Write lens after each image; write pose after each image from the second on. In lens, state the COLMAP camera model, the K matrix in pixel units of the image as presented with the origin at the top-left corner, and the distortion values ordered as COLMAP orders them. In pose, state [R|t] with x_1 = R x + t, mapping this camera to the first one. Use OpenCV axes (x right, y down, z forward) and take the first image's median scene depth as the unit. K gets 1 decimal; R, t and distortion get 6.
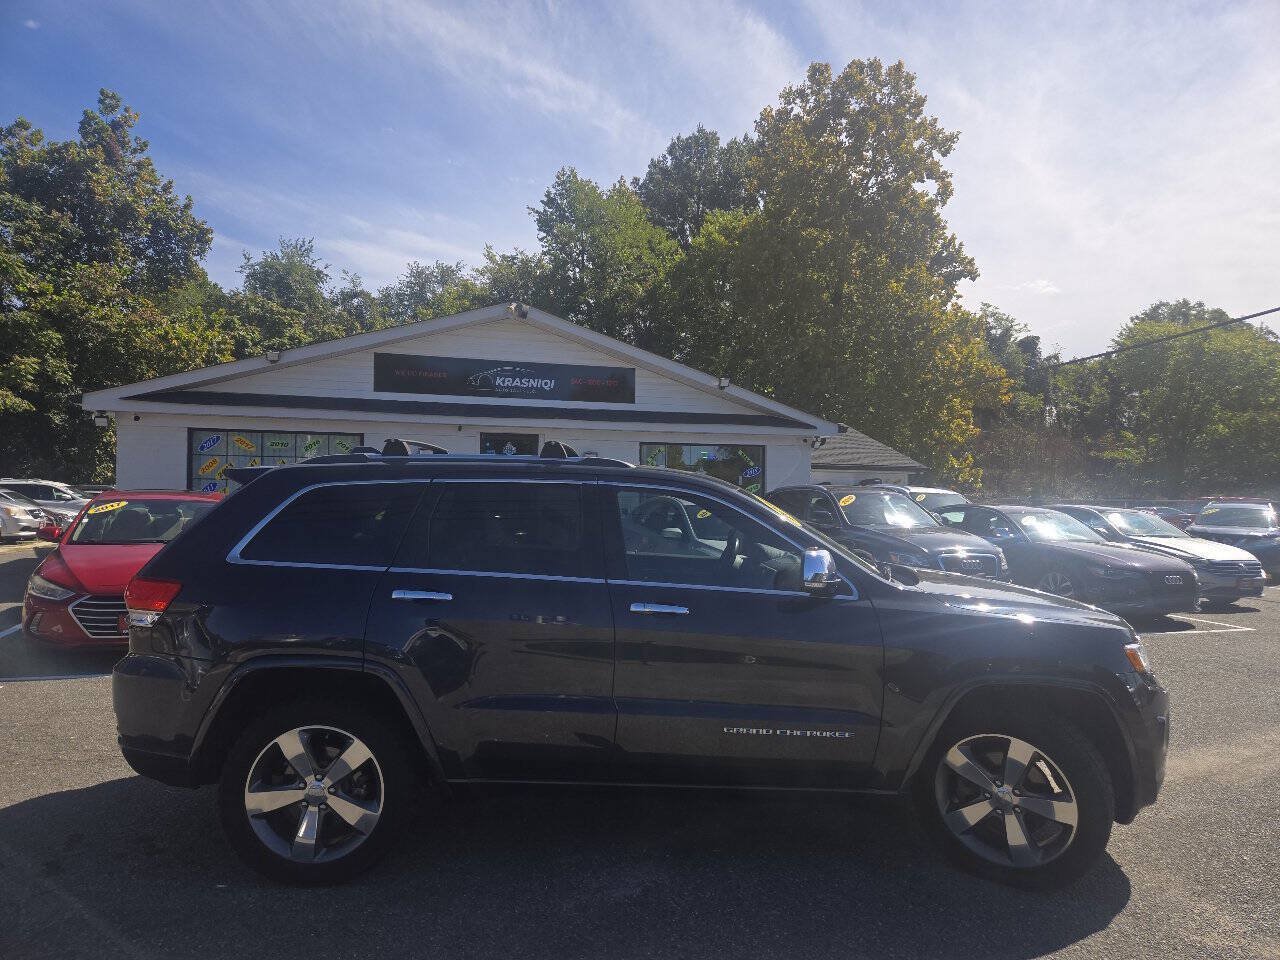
lens RADIAL K [[871.9, 0, 628.4], [0, 871.9, 487.7], [0, 0, 1]] dist [0.070952, -0.052670]
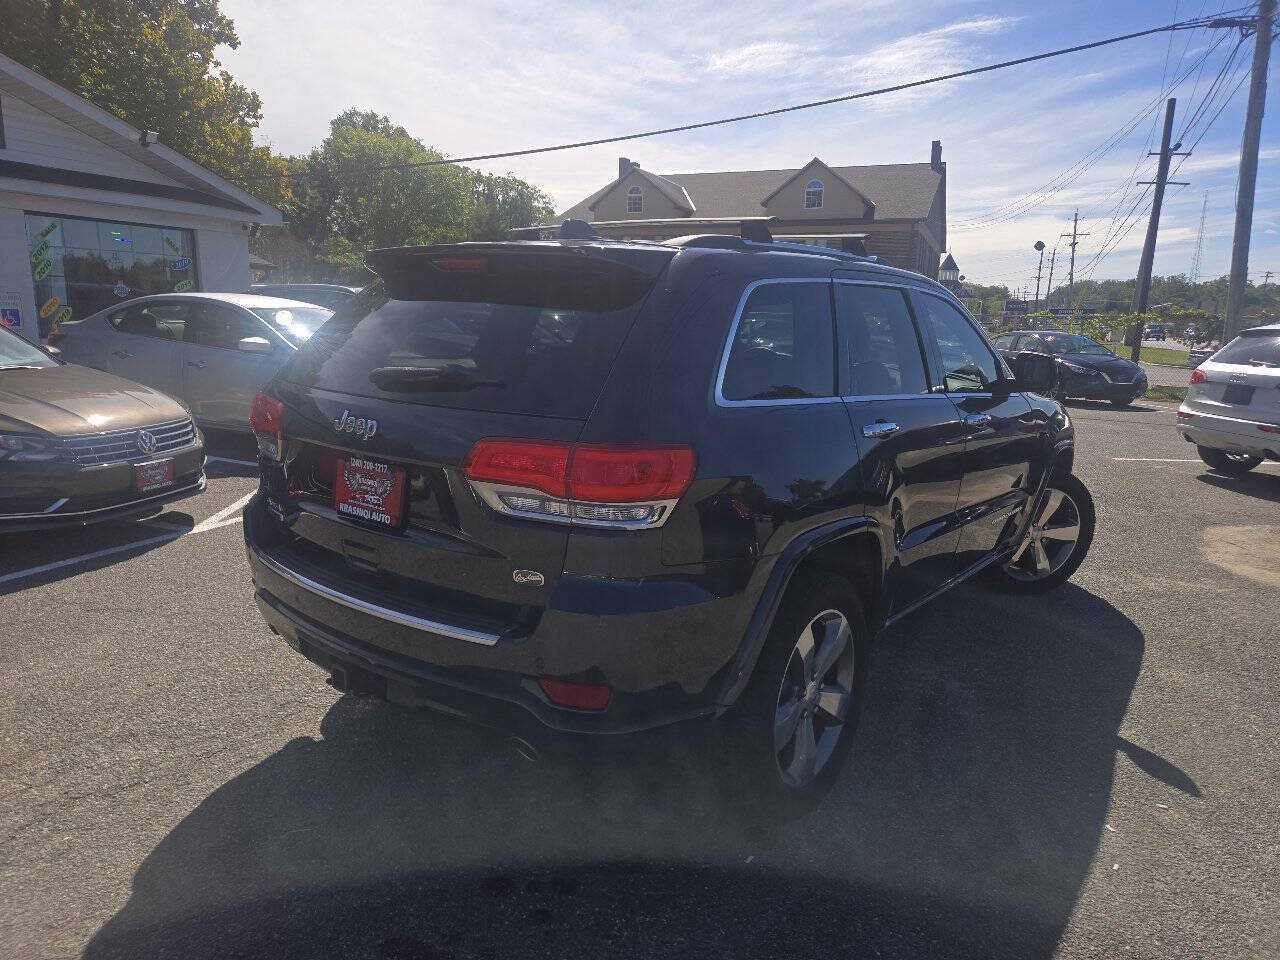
lens RADIAL K [[867.1, 0, 639.0], [0, 867.1, 509.3], [0, 0, 1]] dist [0.057089, -0.058822]
pose [[0.627099, -0.164967, 0.761270, -0.102571], [-0.025248, 0.972498, 0.231538, 0.001663], [-0.778530, -0.164418, 0.605688, 0.070224]]
